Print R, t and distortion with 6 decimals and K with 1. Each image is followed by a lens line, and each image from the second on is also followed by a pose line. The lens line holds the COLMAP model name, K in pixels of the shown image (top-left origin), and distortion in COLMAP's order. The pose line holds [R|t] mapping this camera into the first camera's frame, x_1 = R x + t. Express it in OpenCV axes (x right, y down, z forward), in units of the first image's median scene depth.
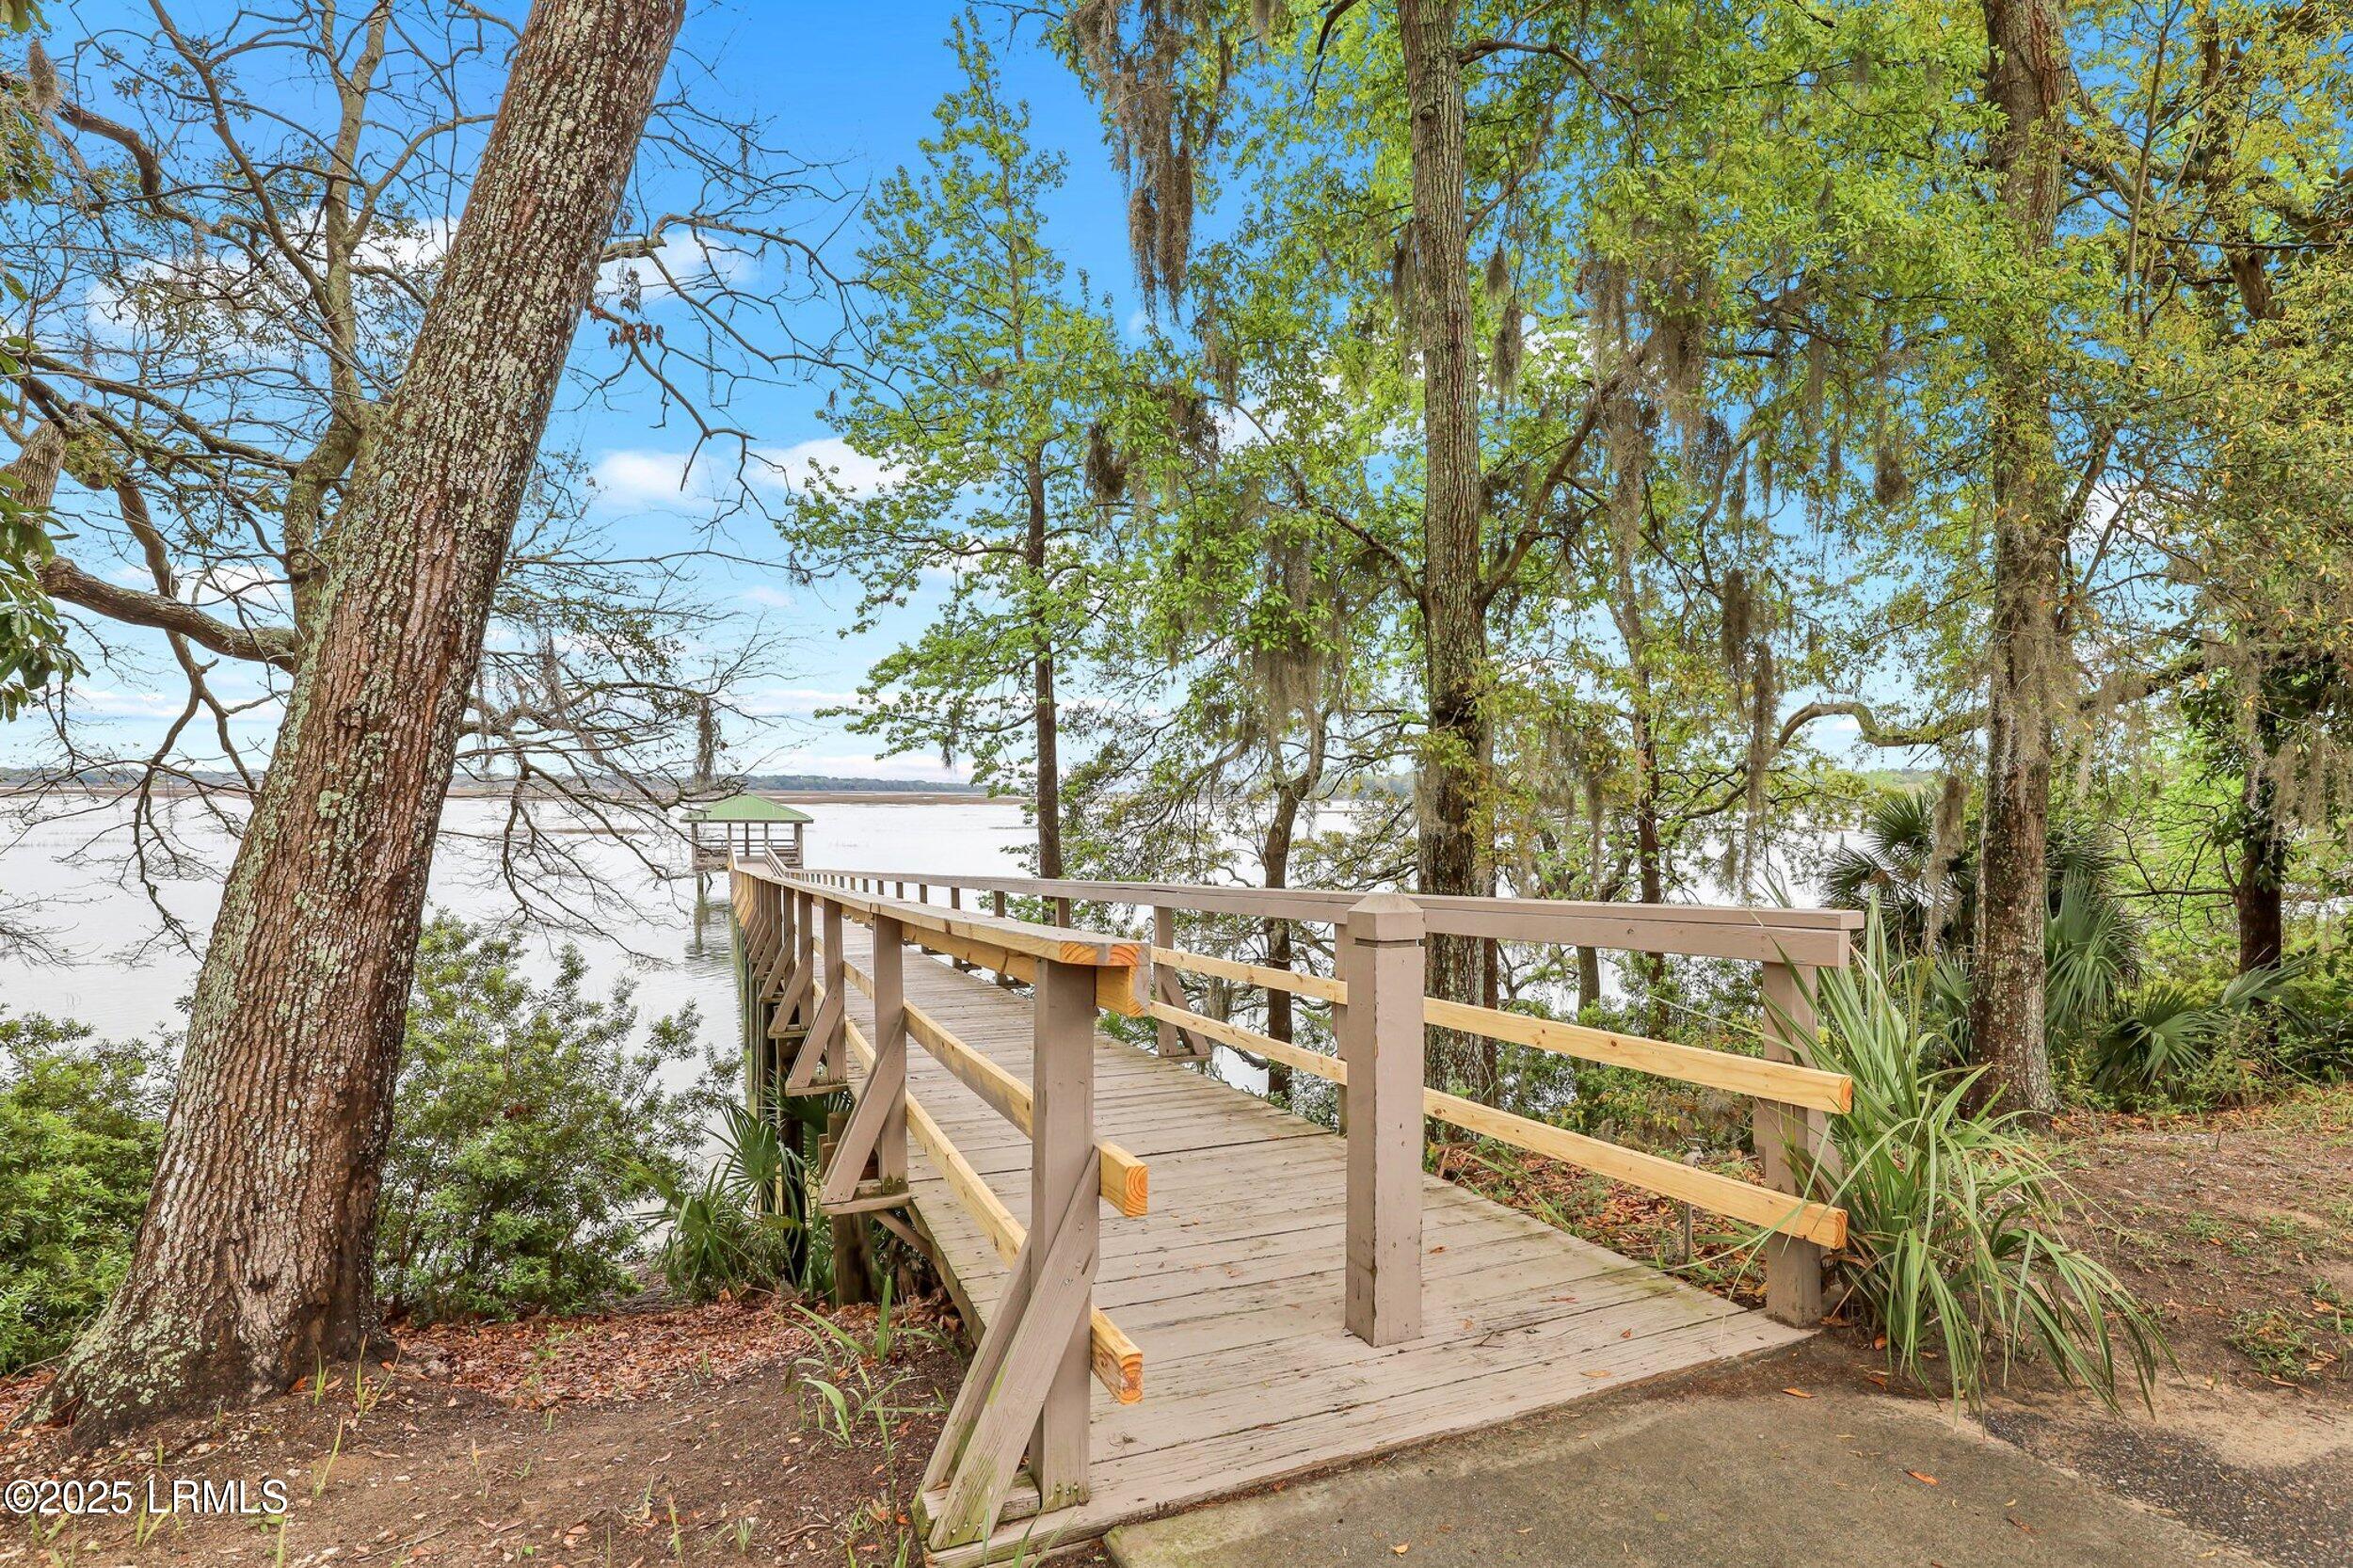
lens RADIAL K [[1105.1, 0, 1179.3], [0, 1105.1, 902.5], [0, 0, 1]] dist [-0.012694, 0.000217]
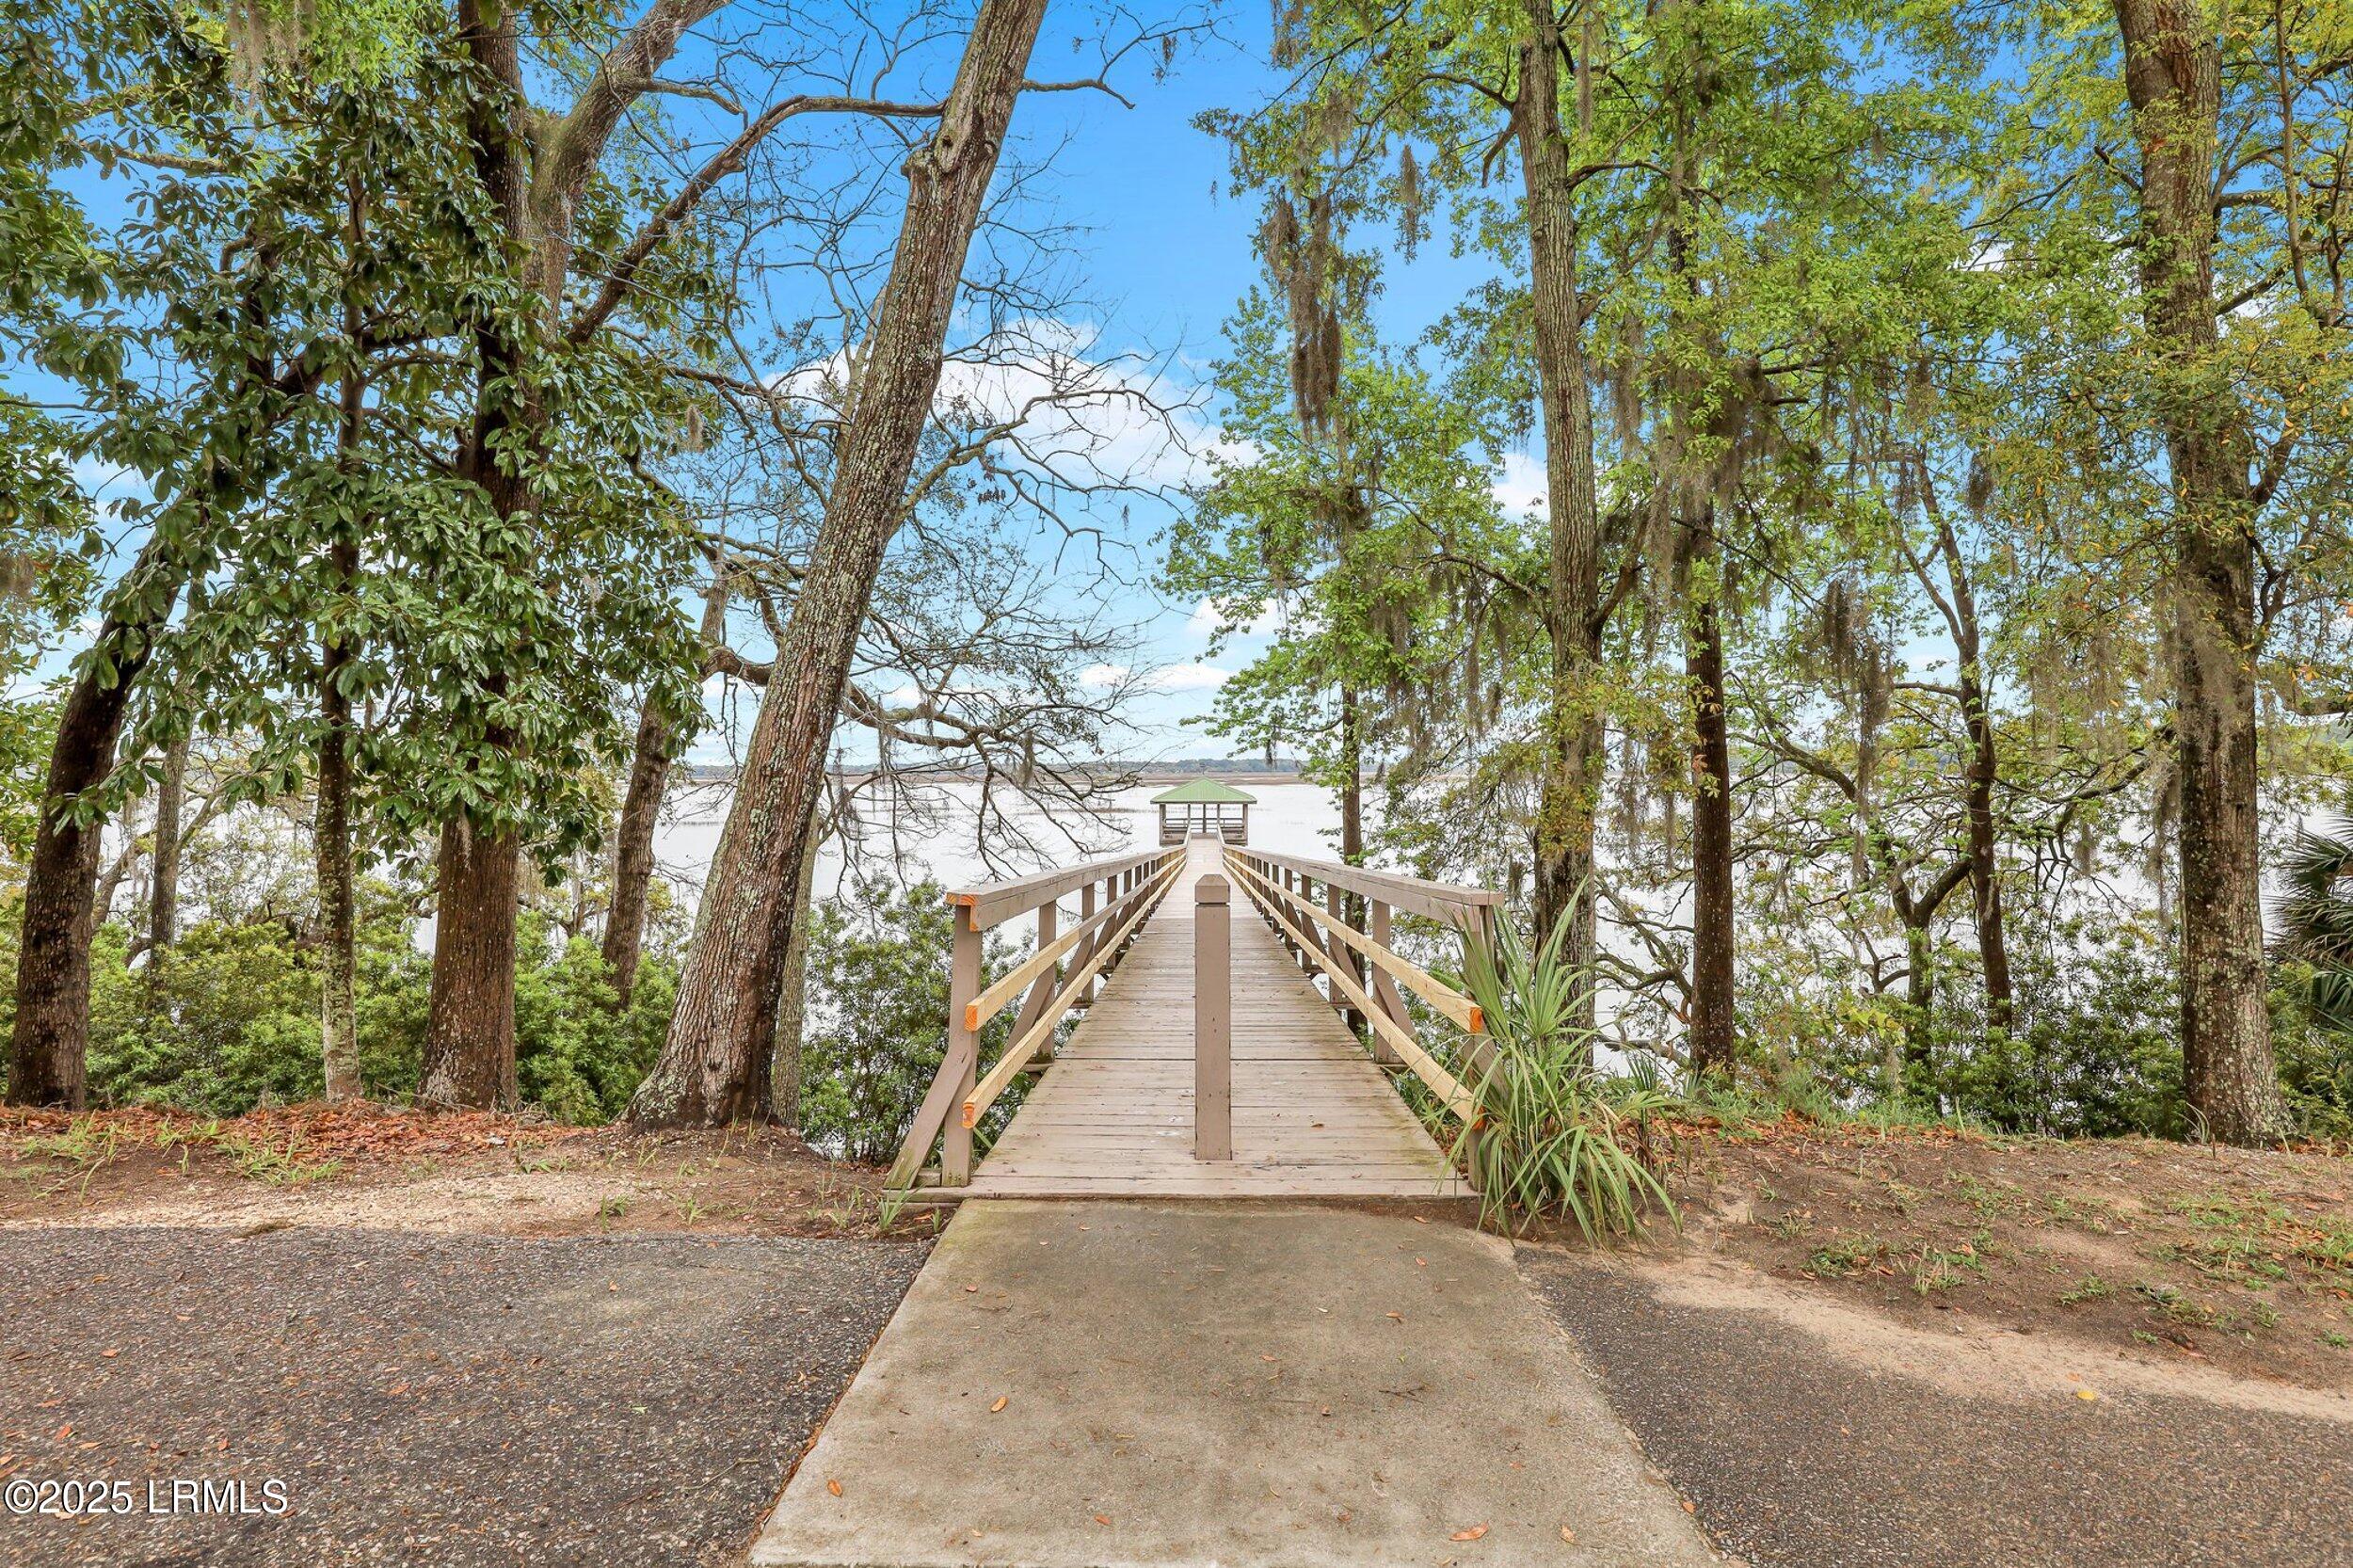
lens RADIAL K [[1112.0, 0, 1178.1], [0, 1112.0, 774.2], [0, 0, 1]] dist [-0.016076, -0.000036]
pose [[0.898874, -0.017517, -0.437857, 0.379648], [-0.023010, 0.995935, -0.087082, -0.005457], [0.437602, 0.088351, 0.894817, -0.214798]]
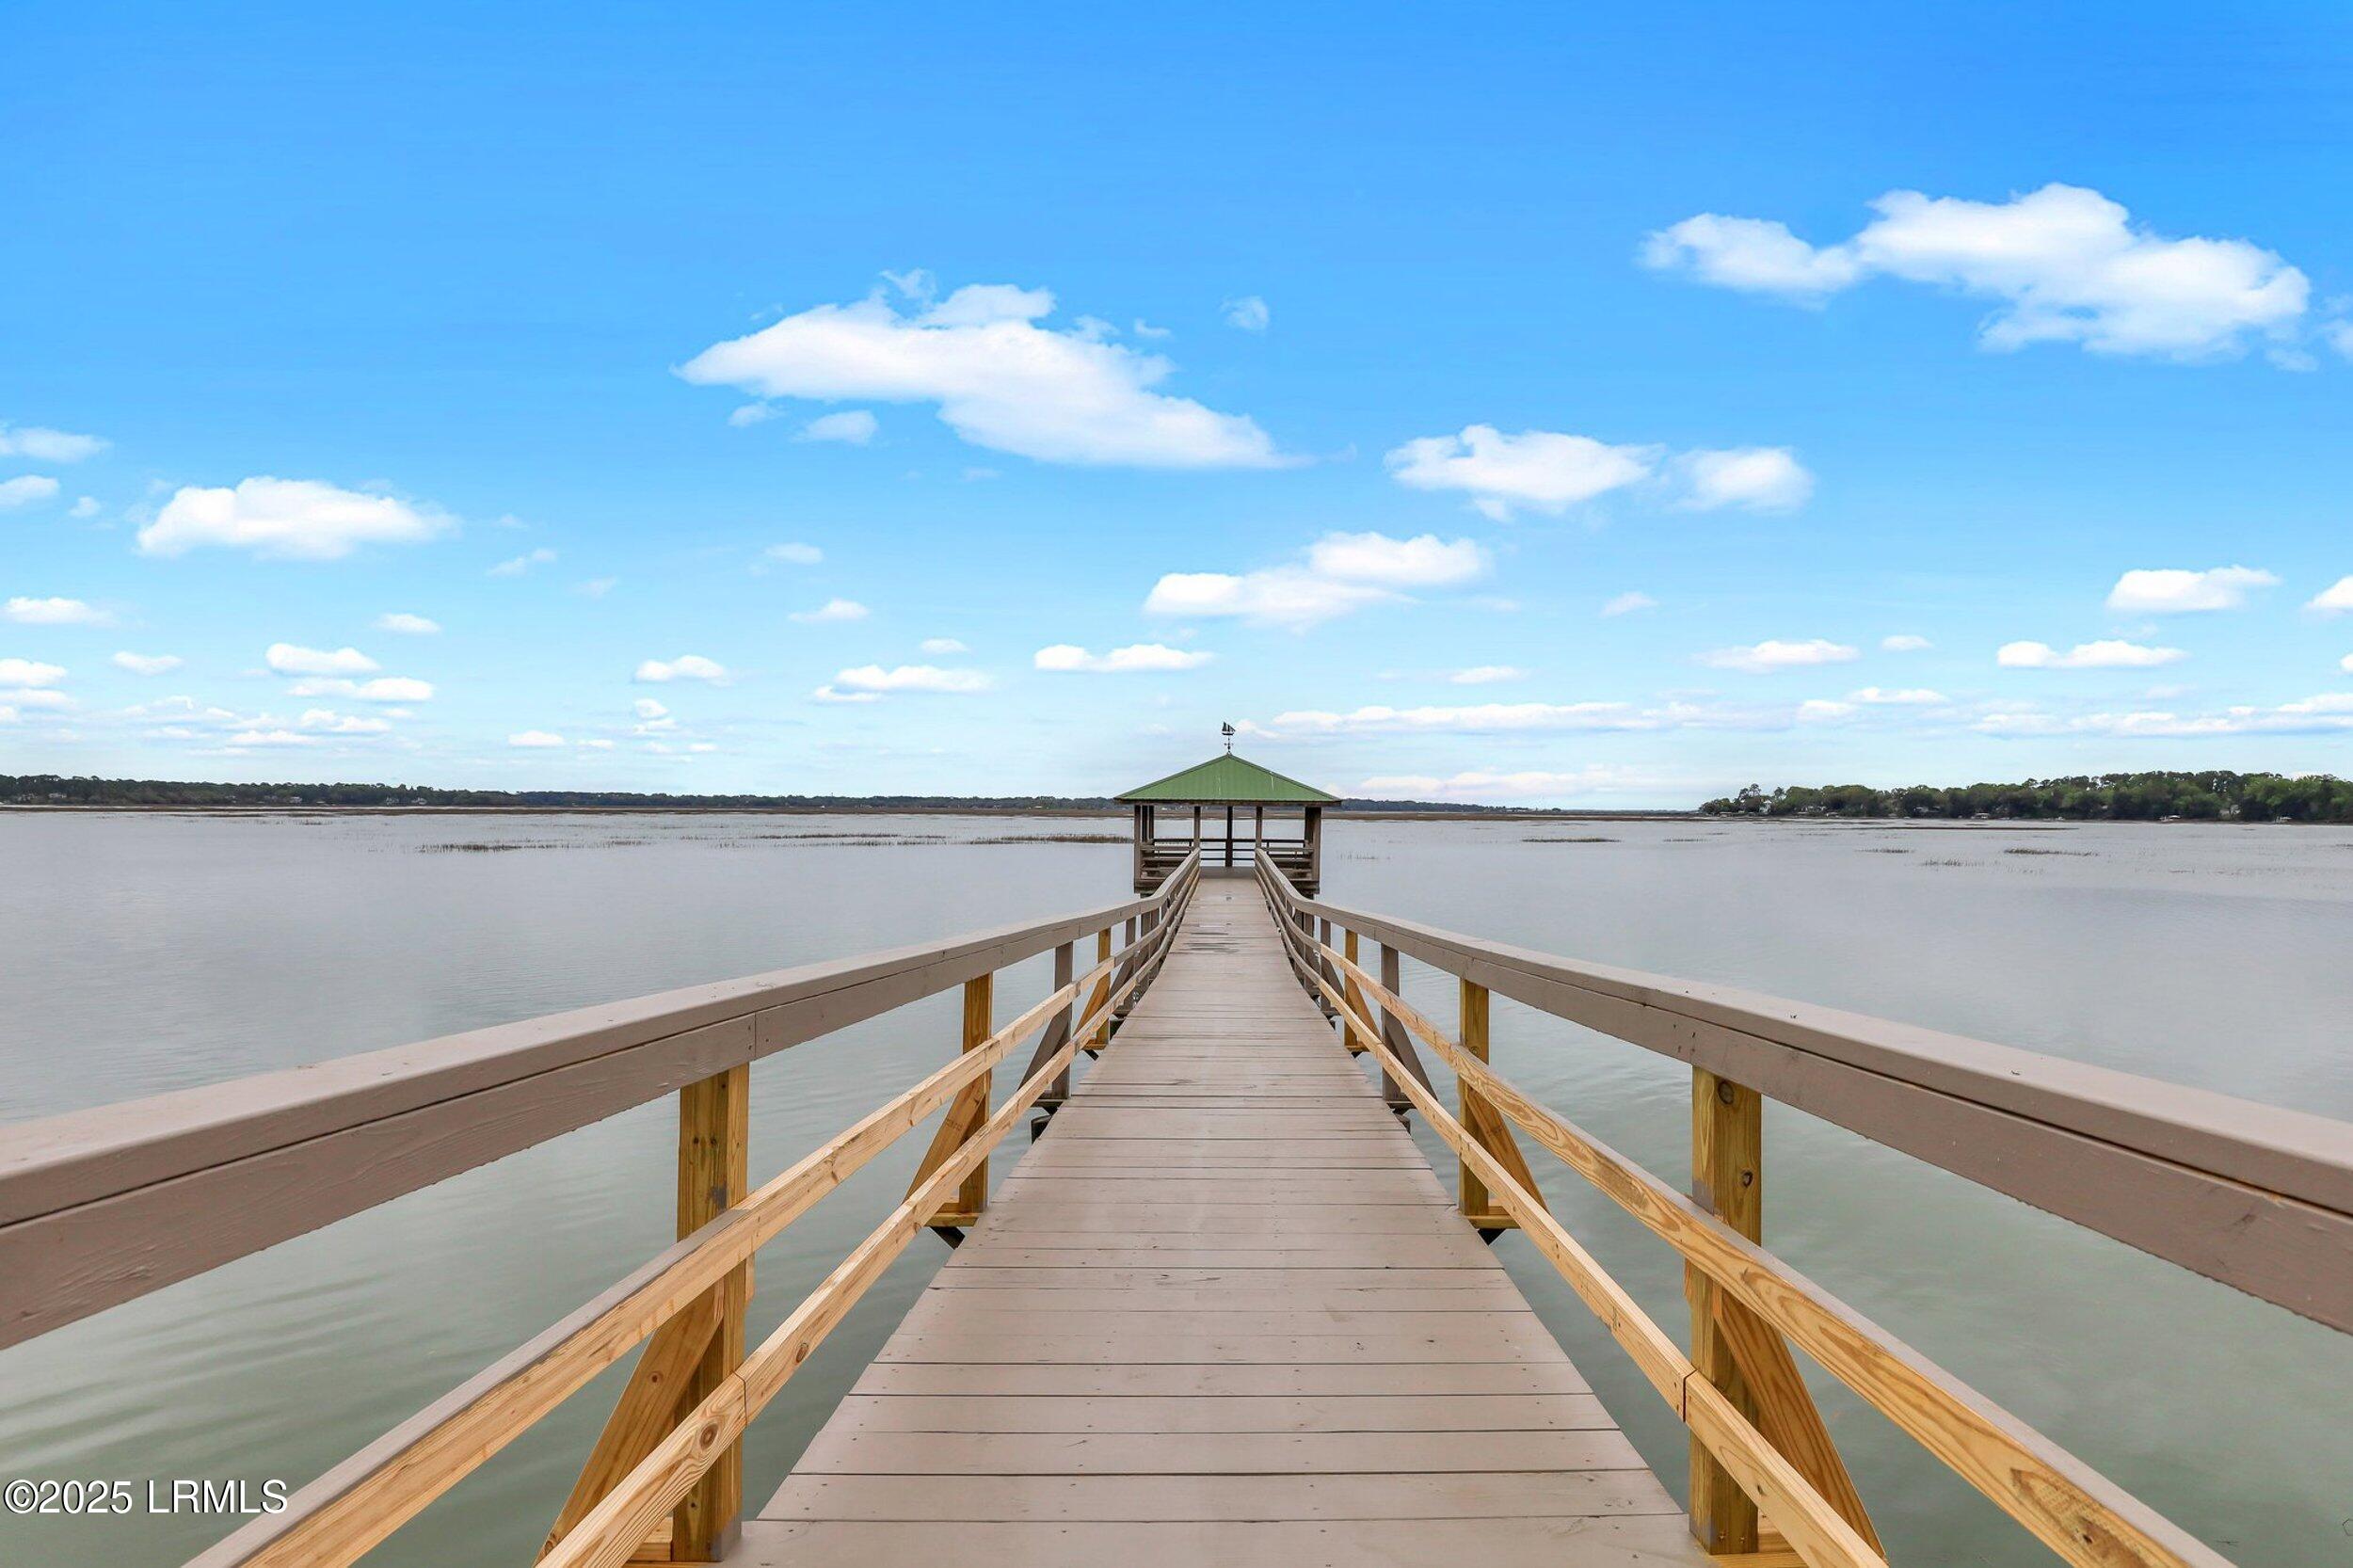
lens RADIAL K [[1112.0, 0, 1178.1], [0, 1112.0, 774.2], [0, 0, 1]] dist [-0.016076, -0.000036]
pose [[0.890499, -0.023319, -0.454387, -0.557108], [-0.037430, 0.991546, -0.124241, -0.066940], [0.453443, 0.127644, 0.882098, 1.820677]]
